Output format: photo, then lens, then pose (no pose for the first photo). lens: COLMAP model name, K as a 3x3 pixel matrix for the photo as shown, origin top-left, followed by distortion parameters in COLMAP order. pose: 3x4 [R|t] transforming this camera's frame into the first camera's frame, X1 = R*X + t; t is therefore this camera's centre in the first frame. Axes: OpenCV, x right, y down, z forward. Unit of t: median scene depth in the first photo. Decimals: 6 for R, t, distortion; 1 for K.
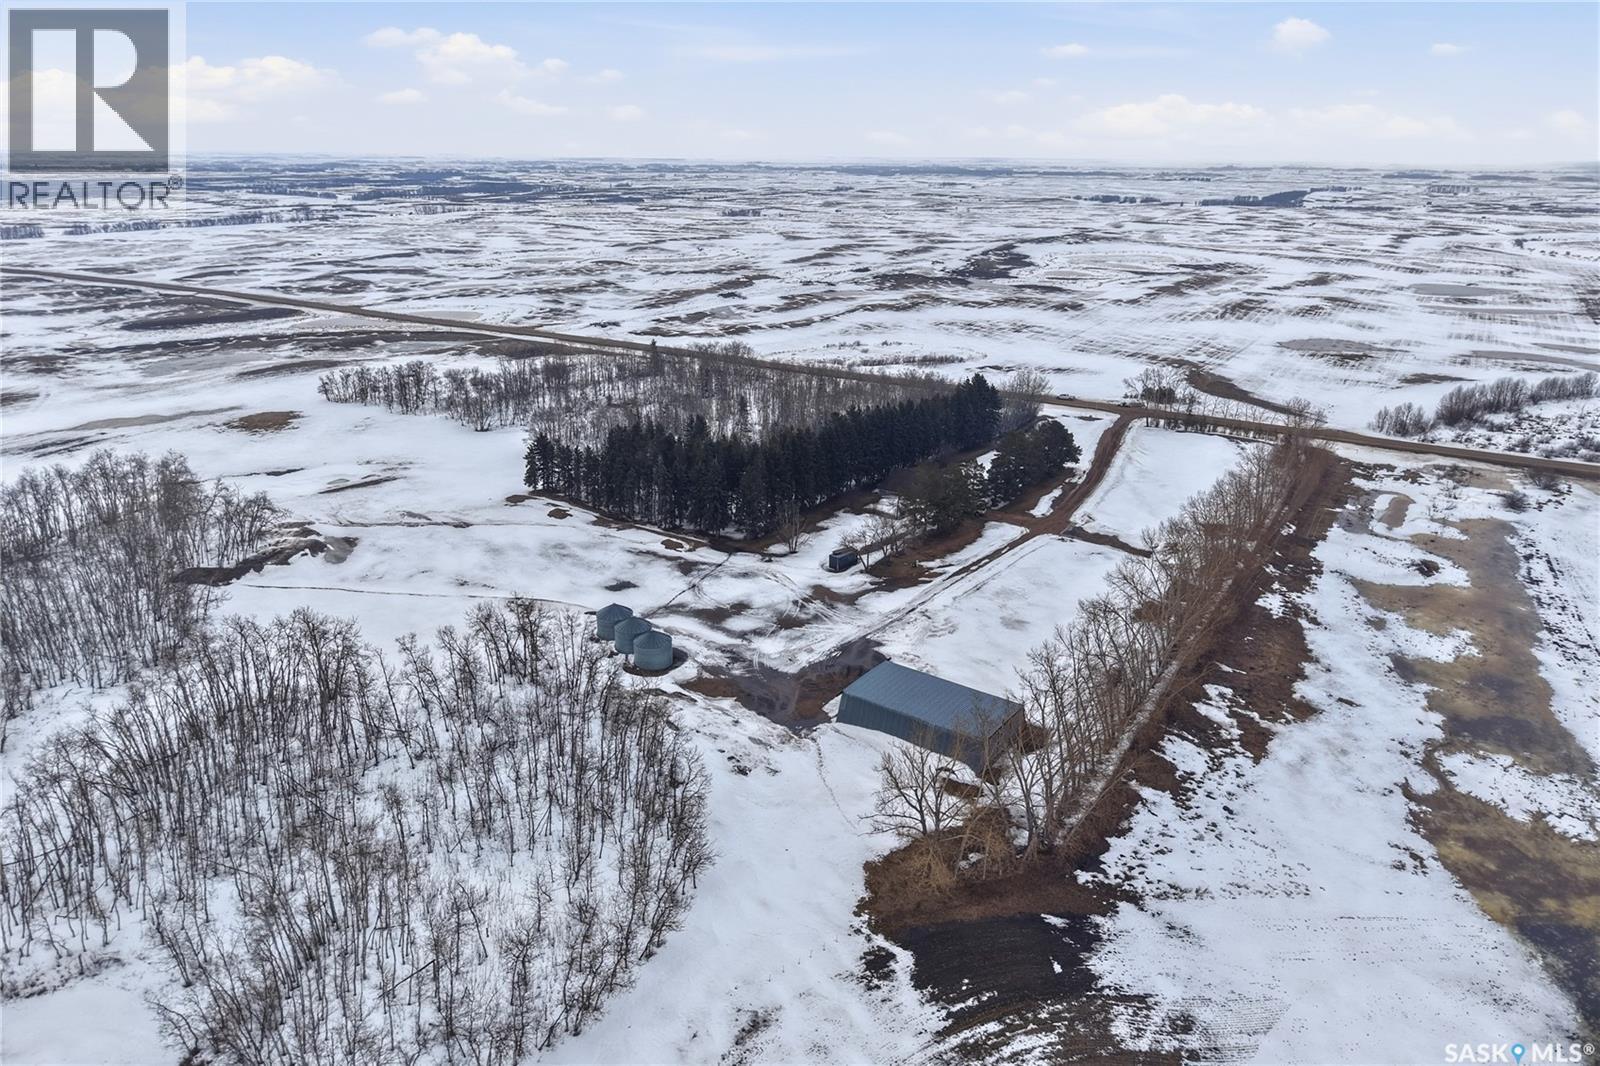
lens RADIAL K [[1060.1, 0, 791.9], [0, 1060.1, 537.4], [0, 0, 1]] dist [0.021852, -0.020925]
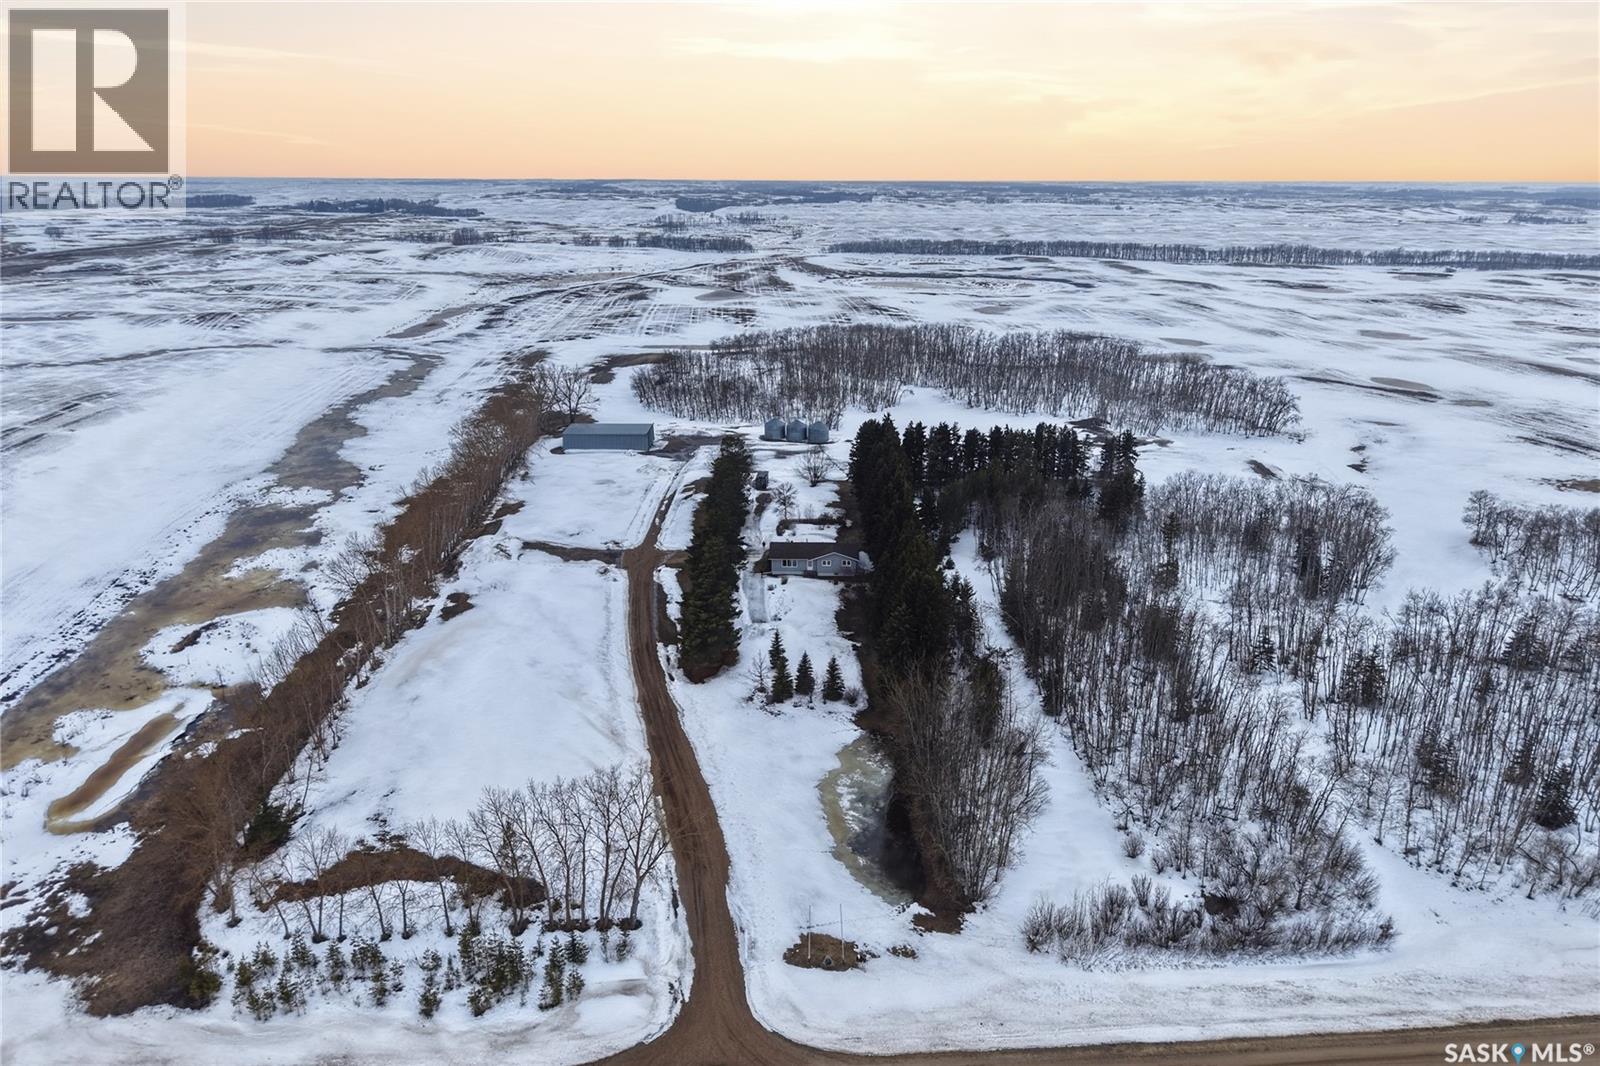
lens RADIAL K [[1060.1, 0, 791.6], [0, 1060.1, 544.5], [0, 0, 1]] dist [0.021852, -0.020925]
pose [[-0.809047, 0.185345, -0.557754, 0.855954], [-0.207928, 0.797346, 0.566573, -0.738277], [0.549735, 0.574357, -0.606553, 2.170502]]
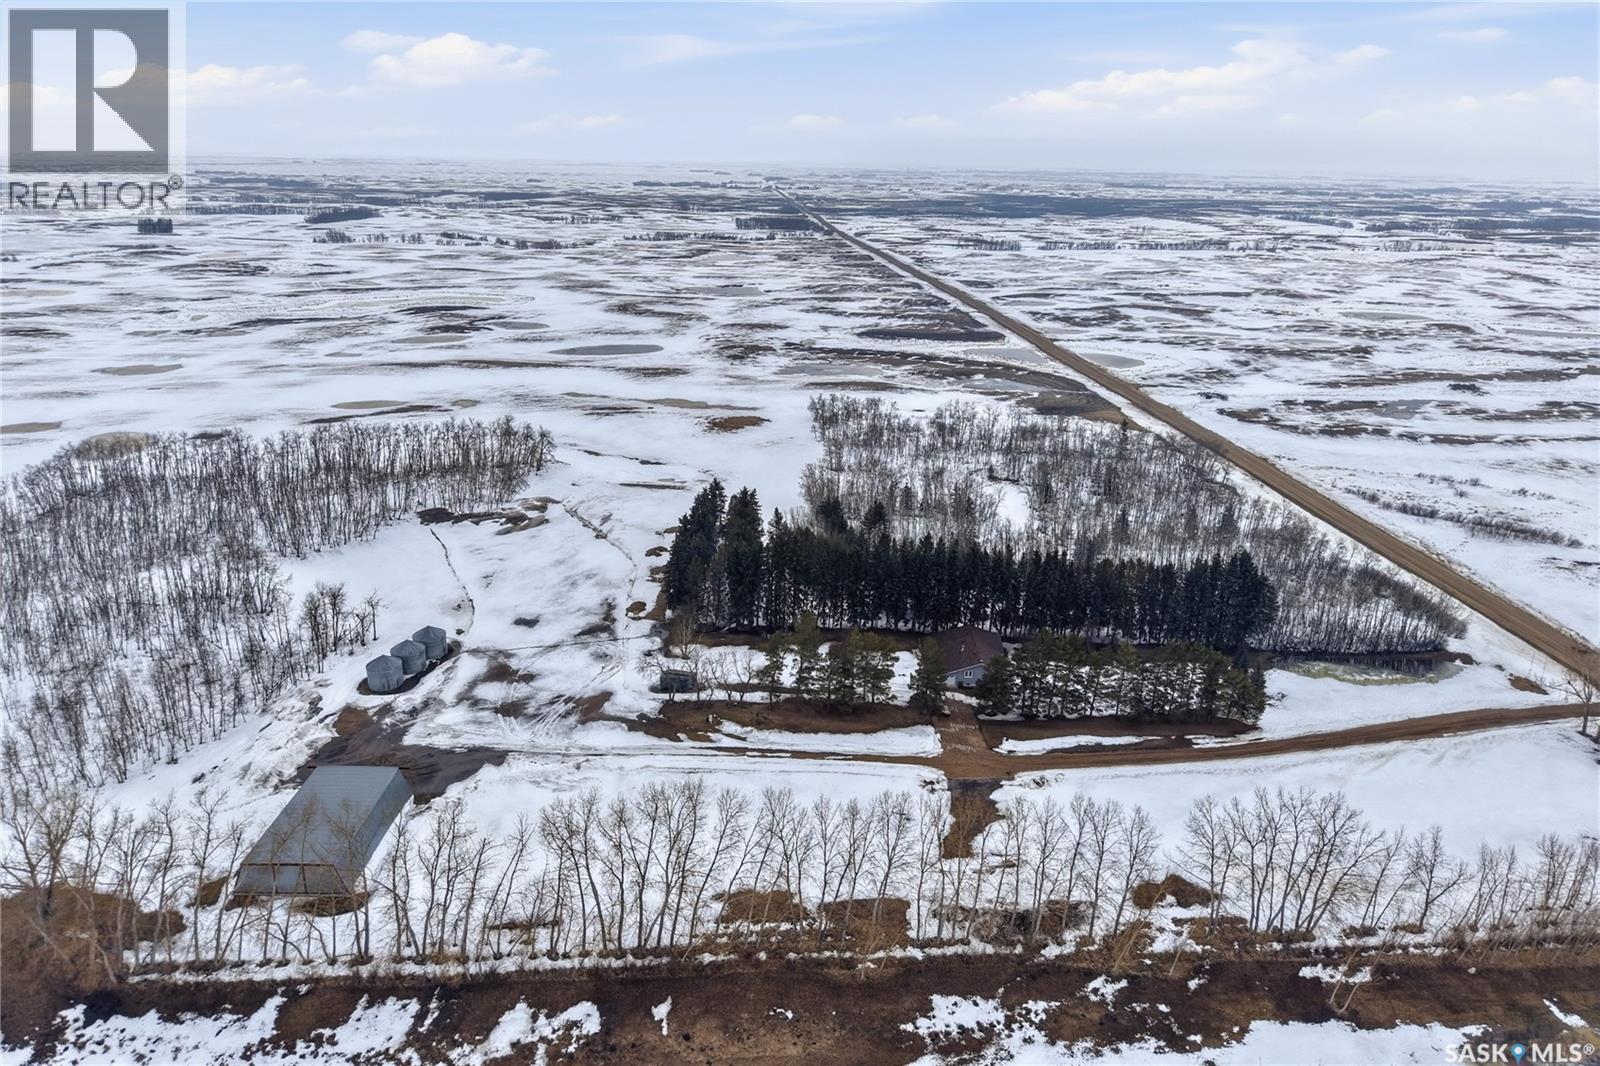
lens RADIAL K [[1060.1, 0, 801.8], [0, 1060.1, 524.1], [0, 0, 1]] dist [0.021852, -0.020925]
pose [[0.585819, 0.265743, -0.765635, 0.924293], [-0.287723, 0.951369, 0.110061, -0.286120], [0.757649, 0.155815, 0.633790, 0.592006]]
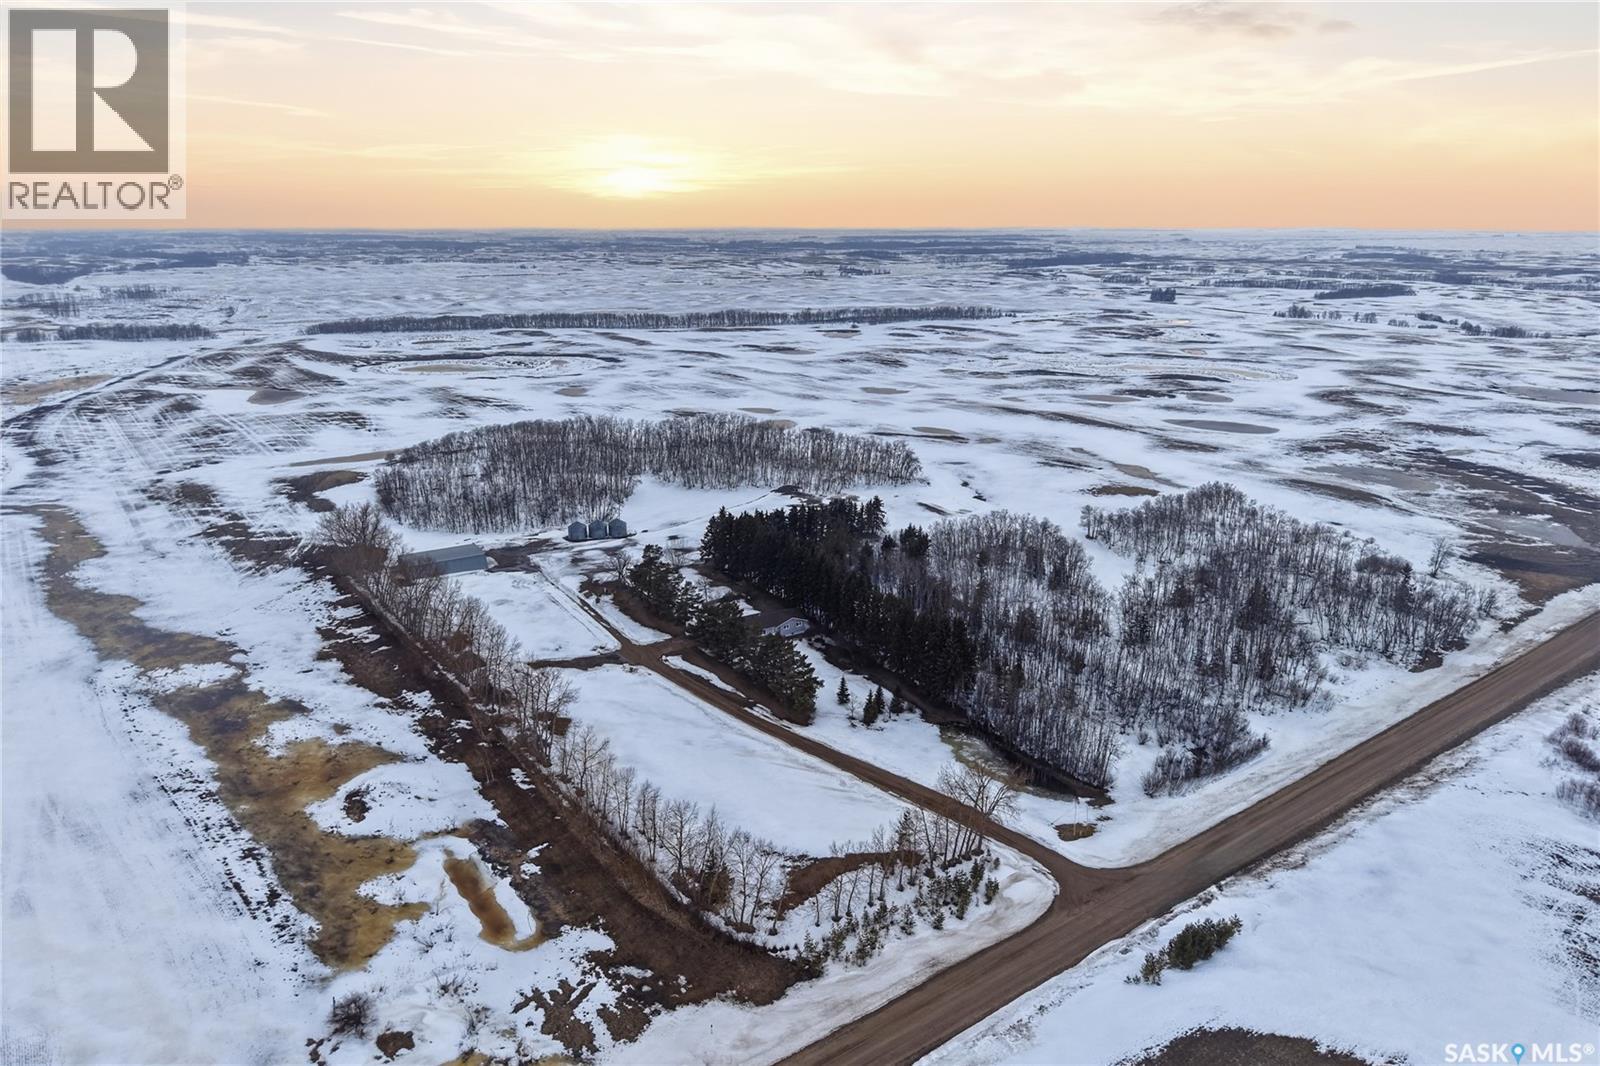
lens RADIAL K [[1060.1, 0, 787.7], [0, 1060.1, 534.2], [0, 0, 1]] dist [0.021852, -0.020925]
pose [[-0.373142, 0.253531, -0.892461, 1.526544], [-0.318243, 0.868599, 0.379811, -0.786815], [0.871485, 0.425743, -0.243426, 1.831653]]
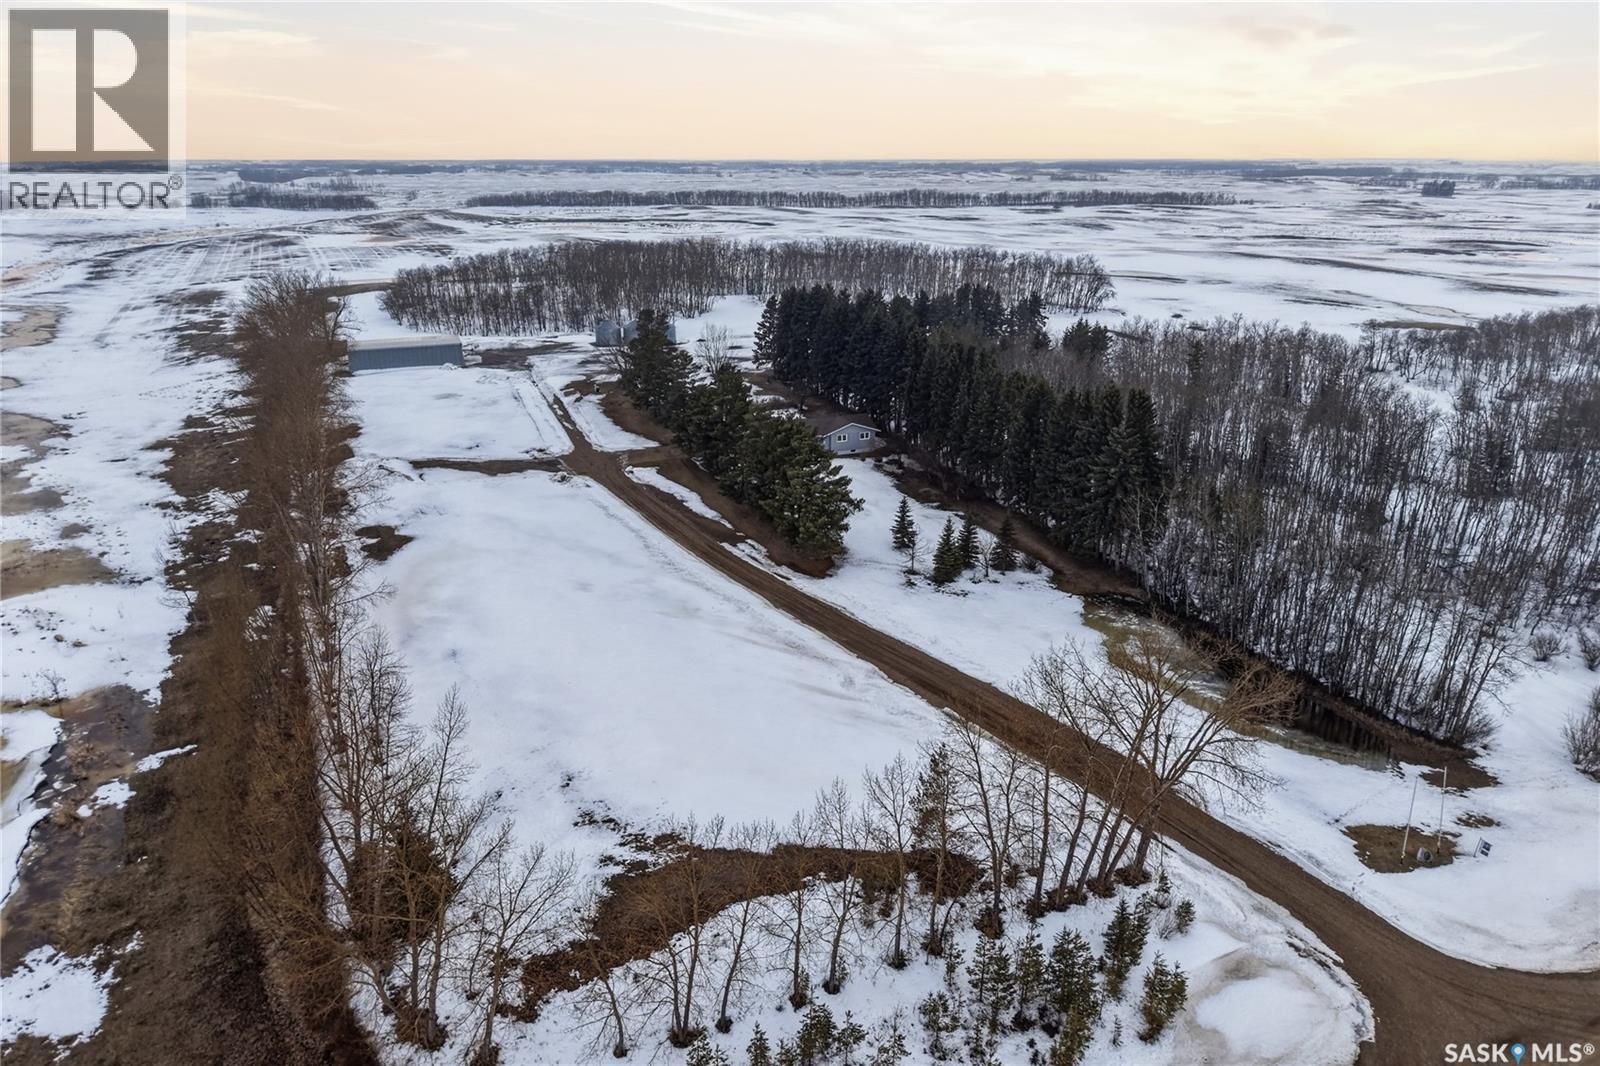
lens RADIAL K [[1060.1, 0, 787.5], [0, 1060.1, 521.4], [0, 0, 1]] dist [0.021852, -0.020925]
pose [[-0.540973, 0.268956, -0.796876, 0.970853], [-0.289000, 0.830348, 0.476446, -0.450159], [0.789827, 0.488042, -0.371467, 1.853446]]
